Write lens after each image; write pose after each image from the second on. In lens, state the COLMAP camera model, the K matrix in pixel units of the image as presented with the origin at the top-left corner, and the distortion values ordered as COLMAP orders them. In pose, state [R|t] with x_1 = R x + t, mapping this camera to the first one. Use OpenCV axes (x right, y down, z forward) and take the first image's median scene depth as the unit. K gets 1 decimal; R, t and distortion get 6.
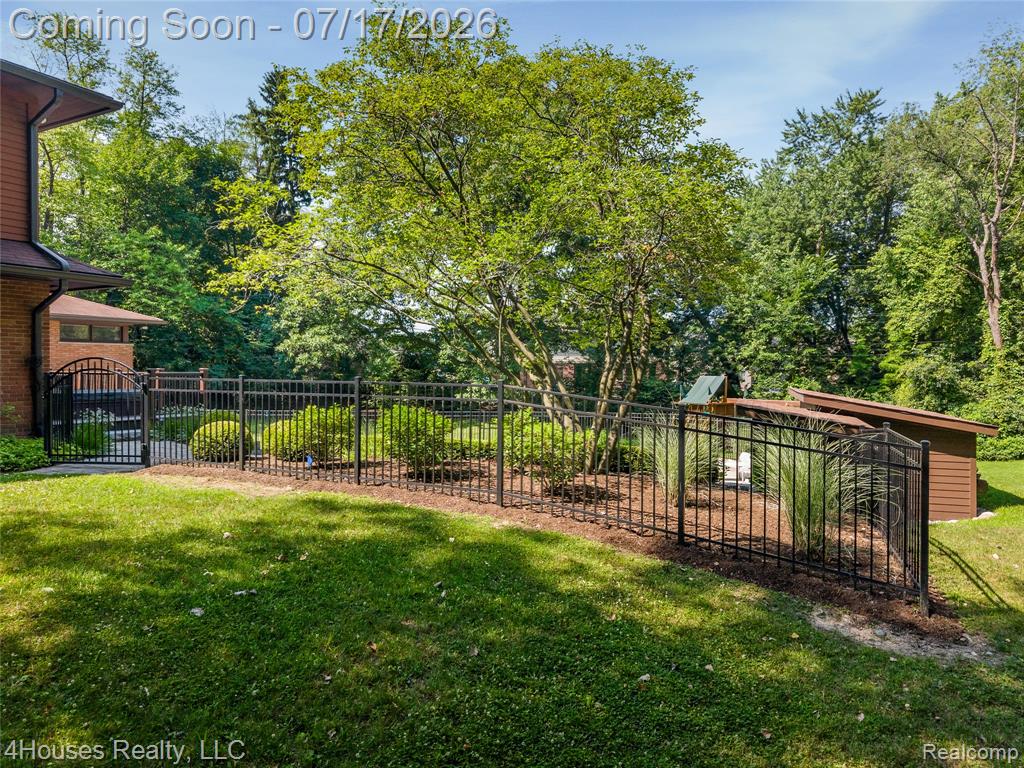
lens RADIAL K [[689.9, 0, 511.1], [0, 689.9, 382.6], [0, 0, 1]] dist [0.031105, -0.030583]
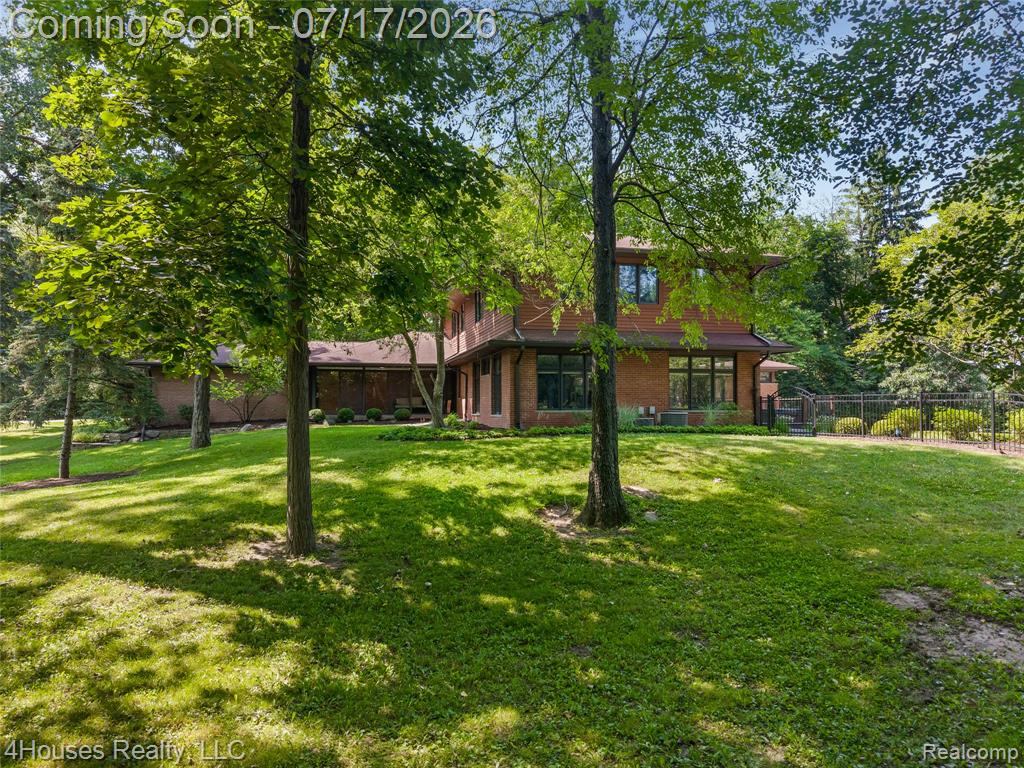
lens RADIAL K [[689.9, 0, 511.0], [0, 689.9, 384.5], [0, 0, 1]] dist [0.031105, -0.030583]
pose [[0.686303, -0.025712, -0.726861, 0.104058], [-0.014904, 0.998668, -0.049399, 0.020378], [0.727163, 0.044736, 0.685006, -0.308901]]
